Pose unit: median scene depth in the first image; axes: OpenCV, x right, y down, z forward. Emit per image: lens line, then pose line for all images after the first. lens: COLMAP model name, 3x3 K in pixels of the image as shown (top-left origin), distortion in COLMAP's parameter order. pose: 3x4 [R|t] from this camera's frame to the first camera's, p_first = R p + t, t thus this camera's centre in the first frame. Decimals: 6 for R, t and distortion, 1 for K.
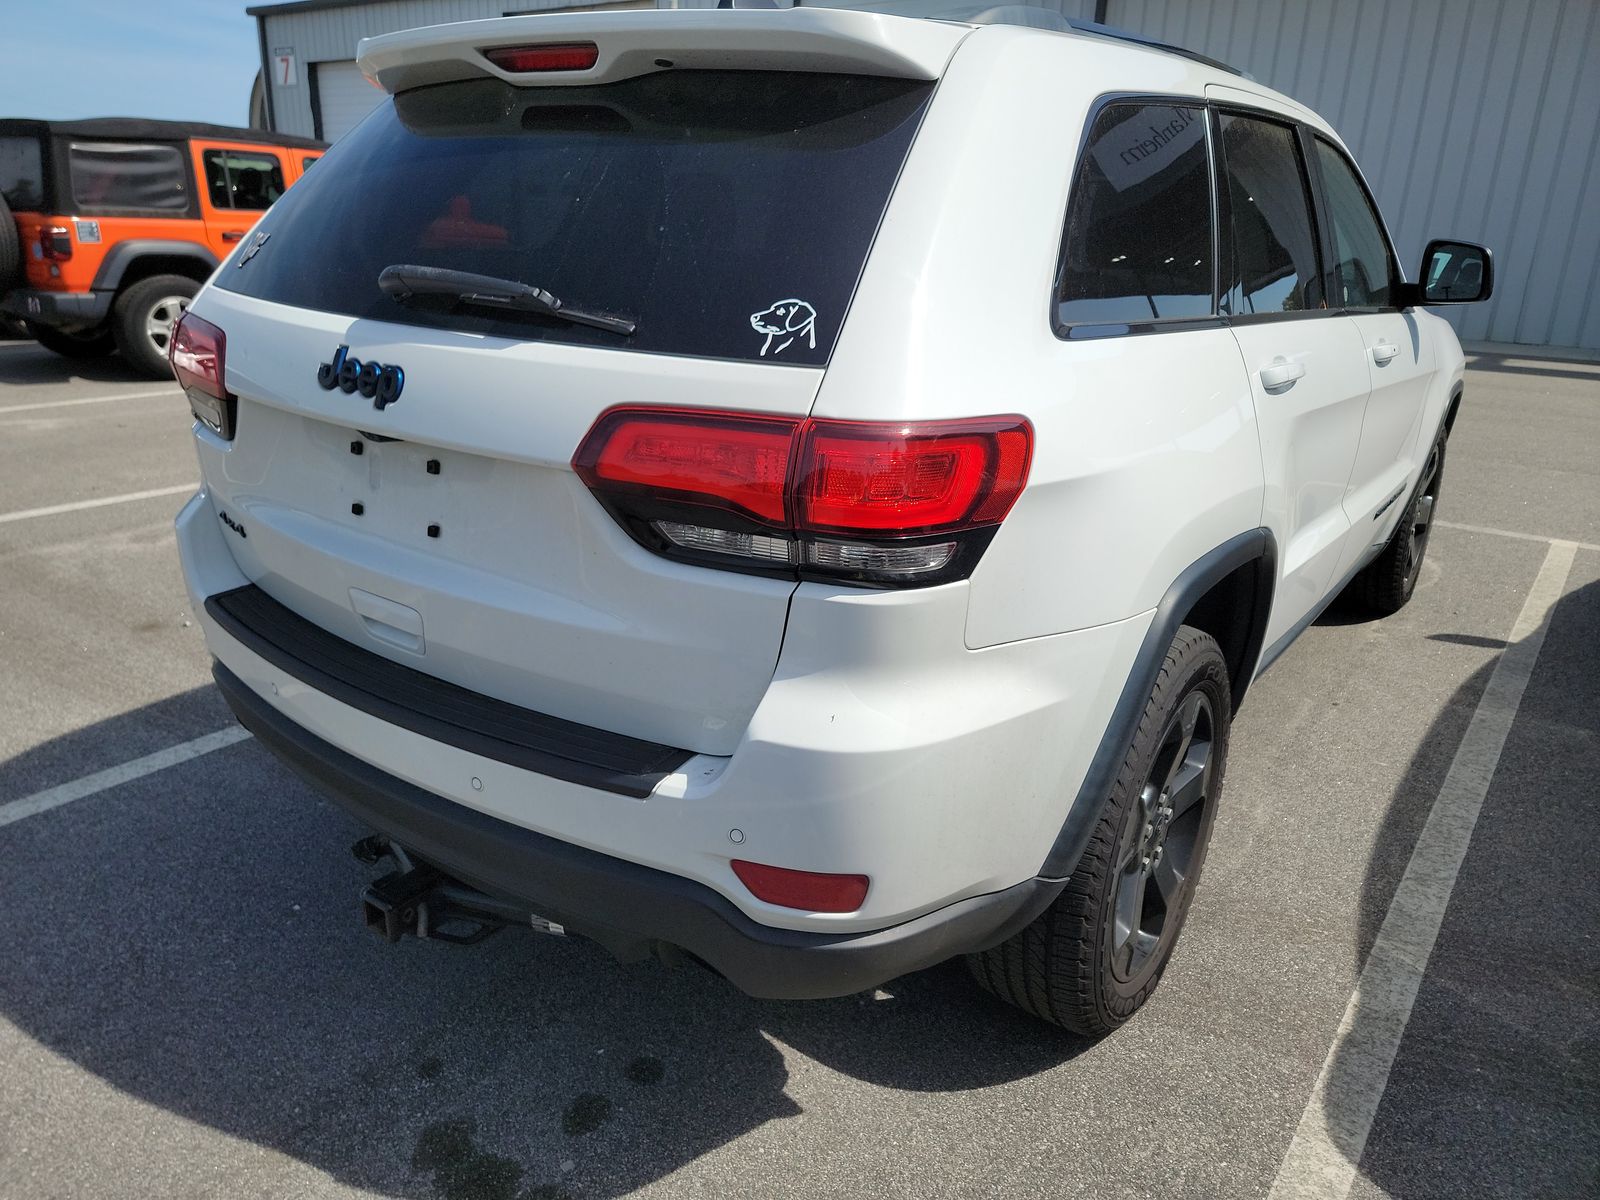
lens RADIAL K [[1107.5, 0, 800.0], [0, 1107.5, 600.0], [0, 0, 1]] dist [0.041453, -0.022989]
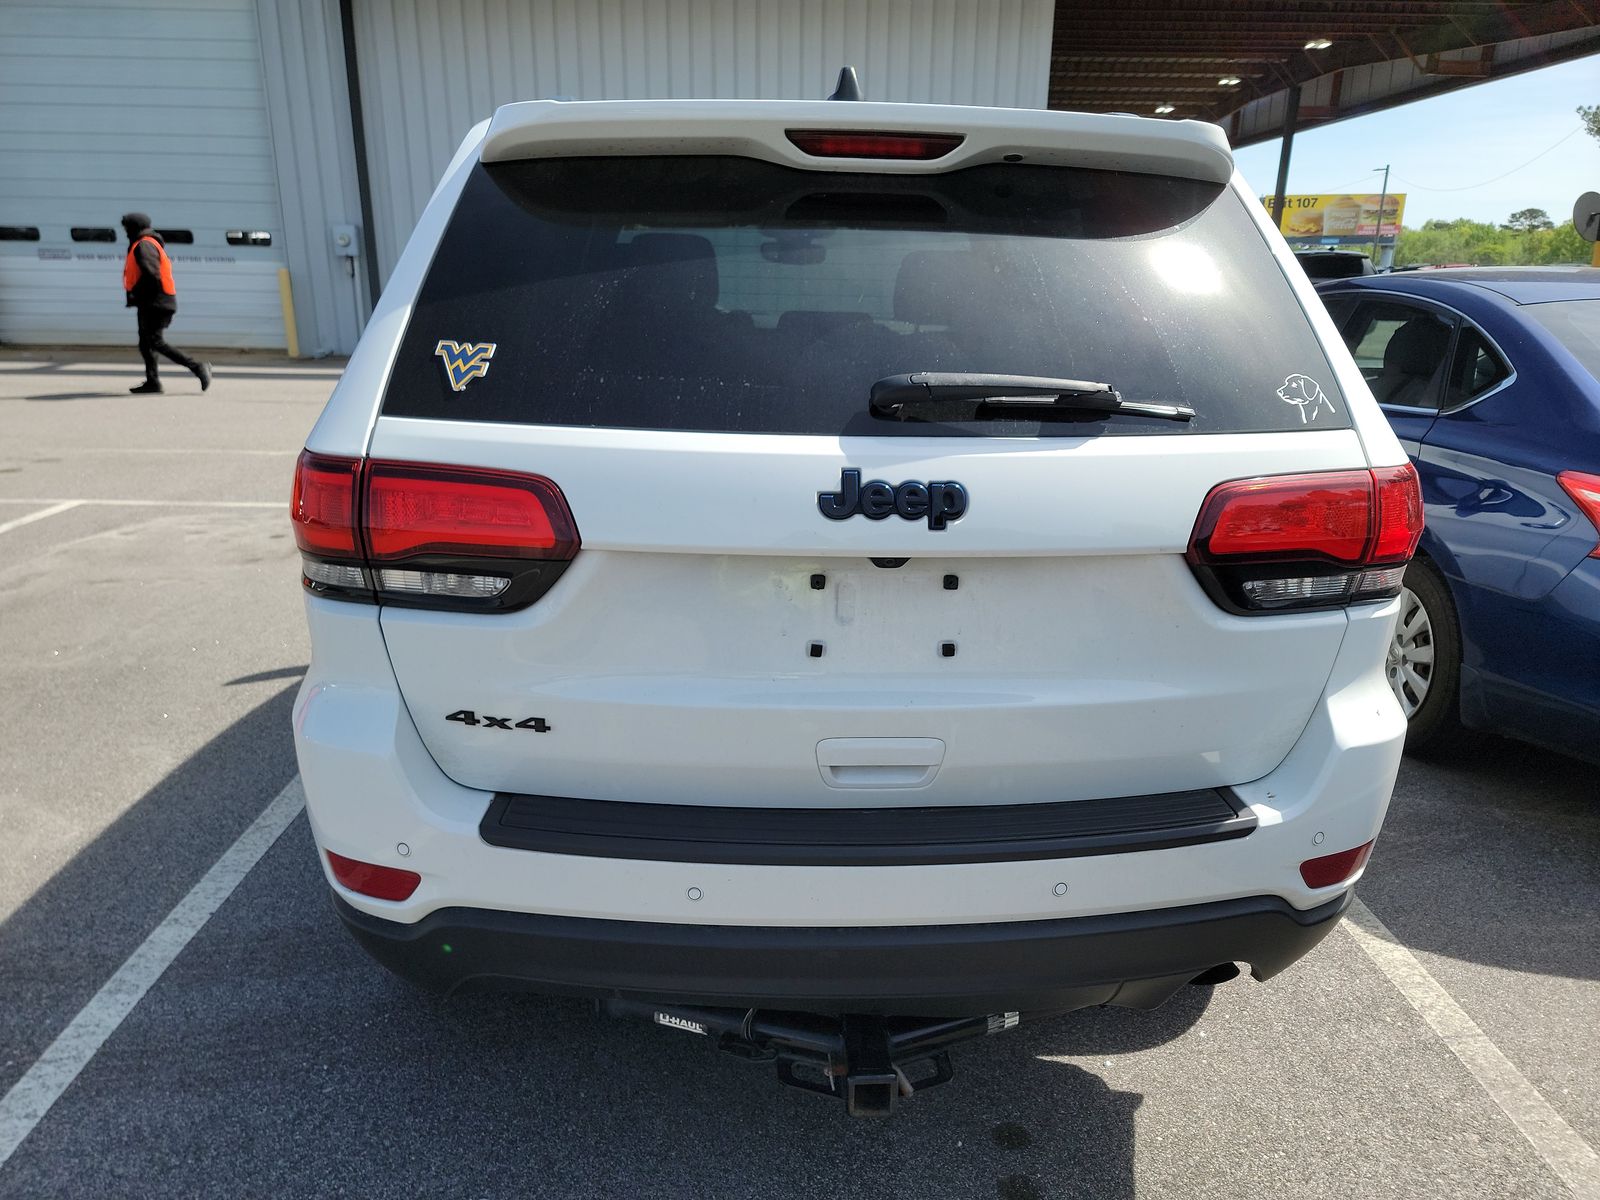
lens RADIAL K [[1109.9, 0, 797.3], [0, 1109.9, 623.4], [0, 0, 1]] dist [0.021852, -0.008789]
pose [[0.780725, -0.212552, 0.587614, -0.972779], [0.218107, 0.973921, 0.062502, -0.169873], [-0.585574, 0.079366, 0.806724, 0.320074]]
